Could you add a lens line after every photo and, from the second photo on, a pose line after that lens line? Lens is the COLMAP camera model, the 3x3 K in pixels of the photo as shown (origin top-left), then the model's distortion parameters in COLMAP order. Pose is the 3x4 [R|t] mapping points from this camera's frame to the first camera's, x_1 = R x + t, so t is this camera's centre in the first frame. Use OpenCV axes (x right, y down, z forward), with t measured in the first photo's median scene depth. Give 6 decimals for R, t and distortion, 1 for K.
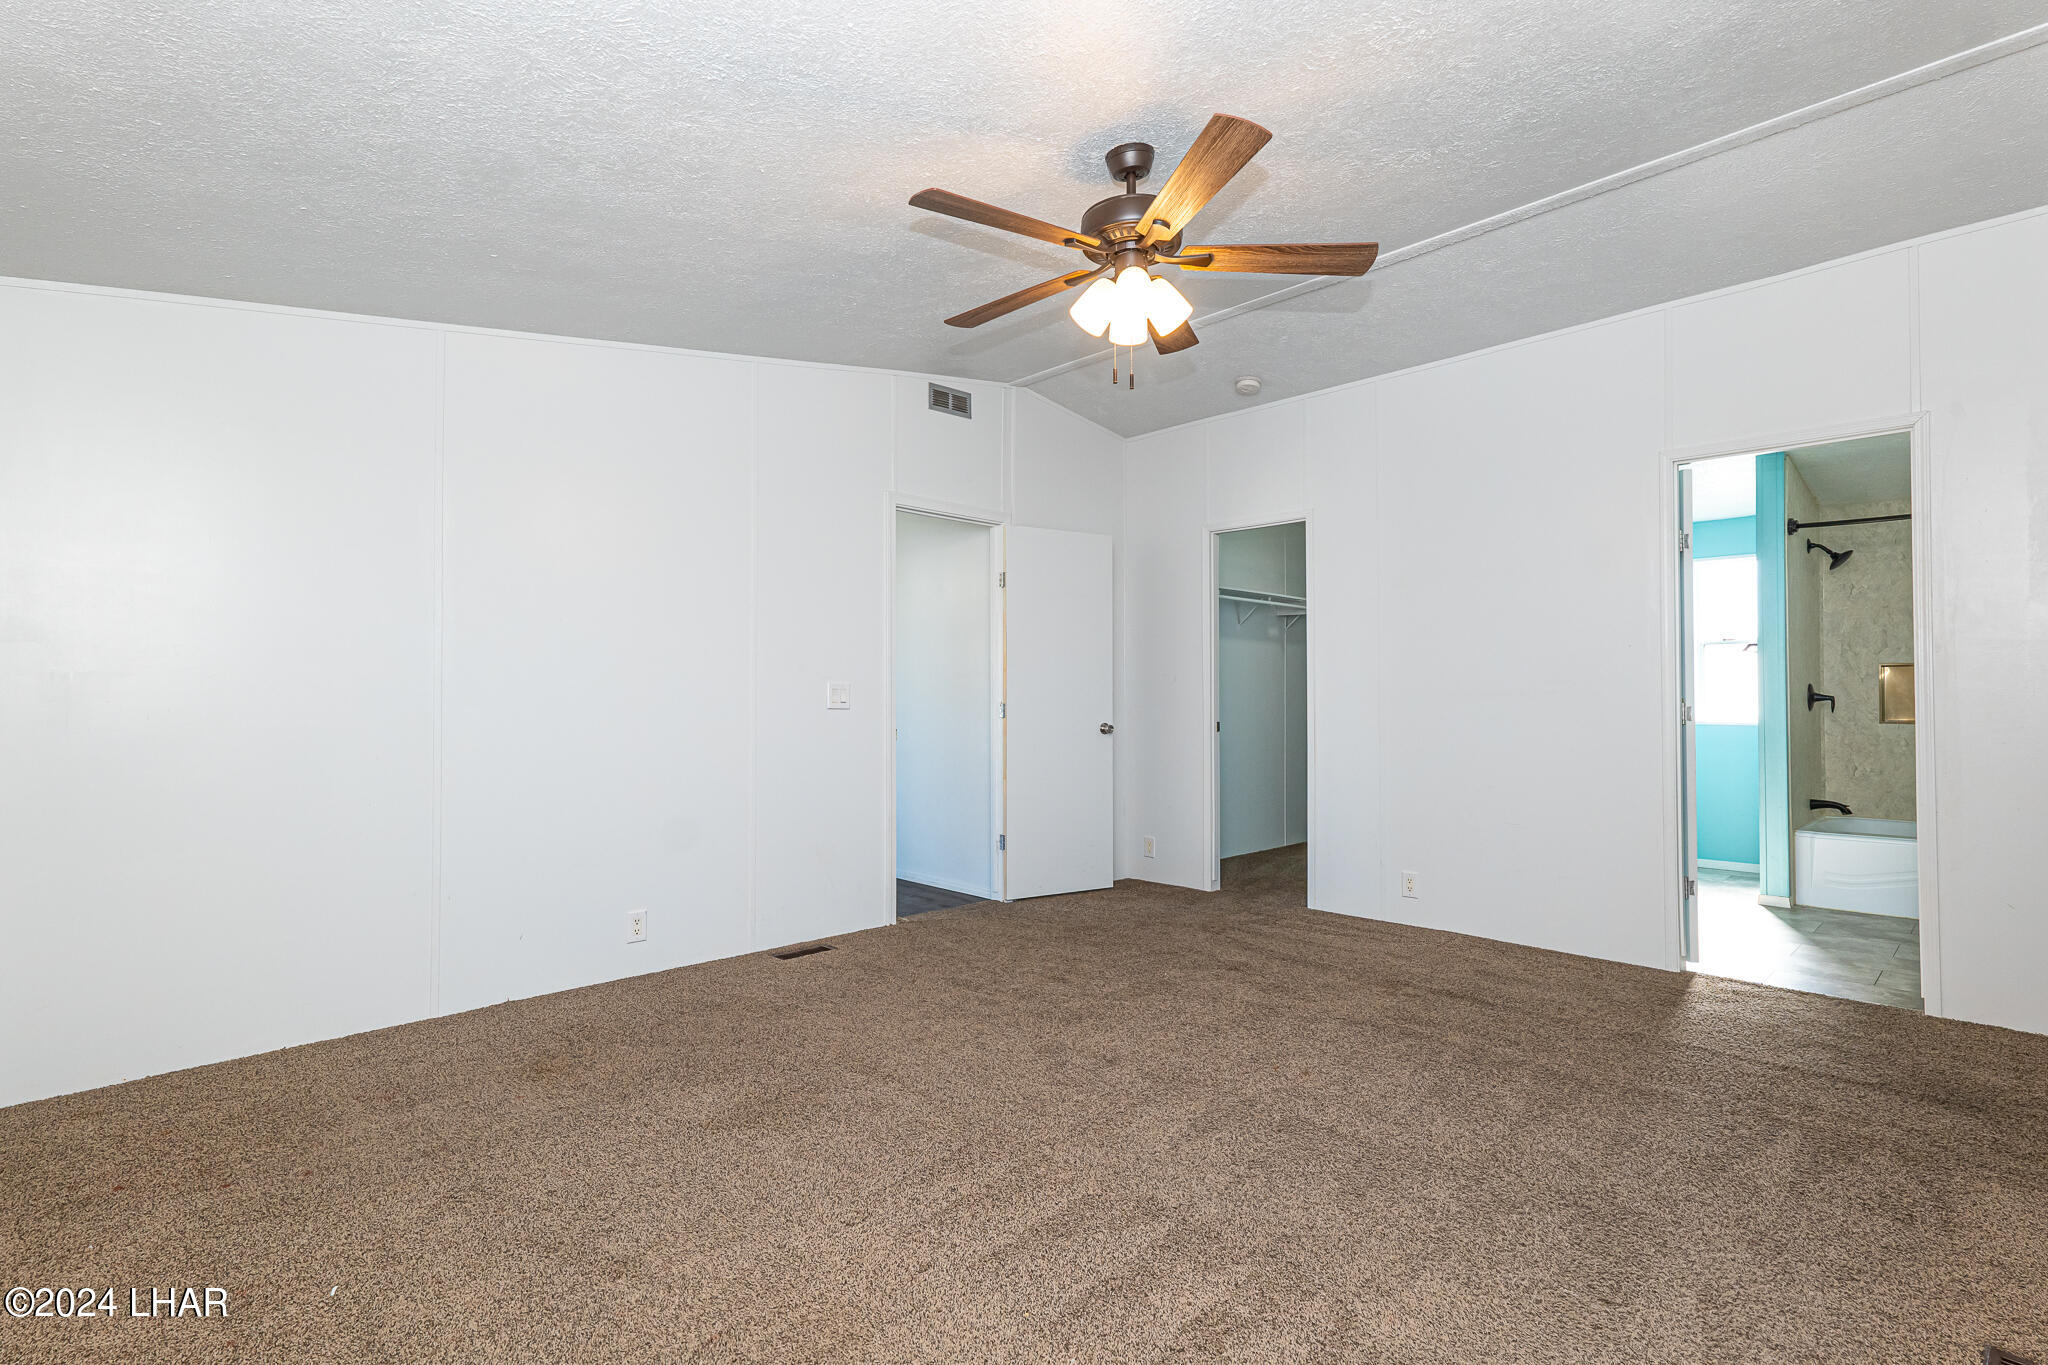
lens RADIAL K [[959.9, 0, 1023.1], [0, 959.9, 681.9], [0, 0, 1]] dist [0.002668, -0.000233]
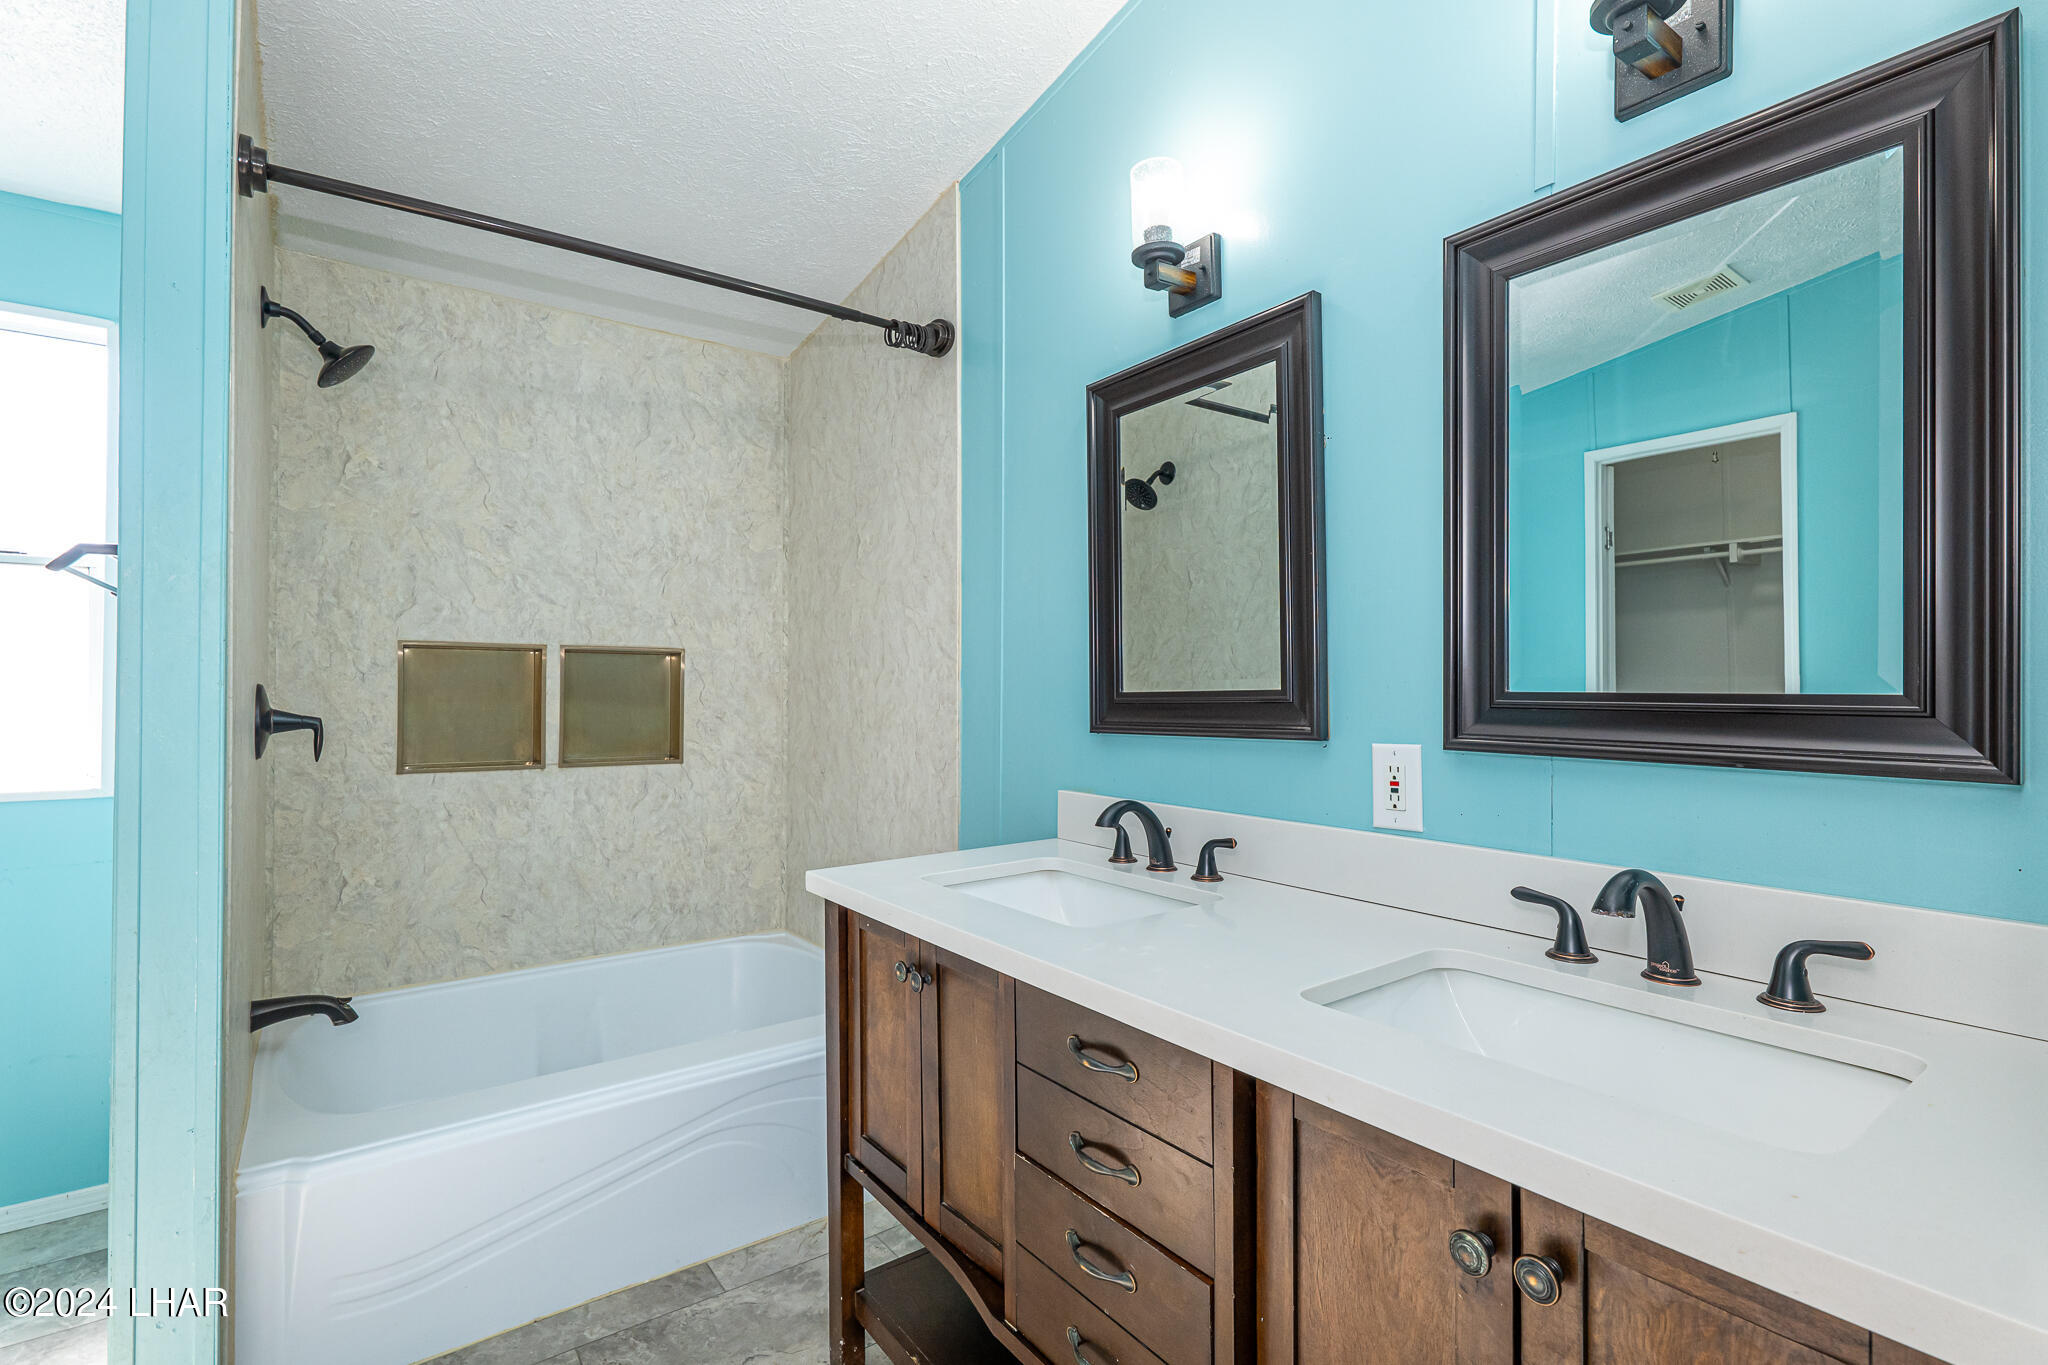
lens RADIAL K [[959.9, 0, 1029.3], [0, 959.9, 678.5], [0, 0, 1]] dist [0.002668, -0.000233]
pose [[0.120985, 0.012536, 0.992575, 0.496943], [-0.012162, 0.999864, -0.011146, 0.000354], [-0.992580, -0.010723, 0.121121, 0.673079]]
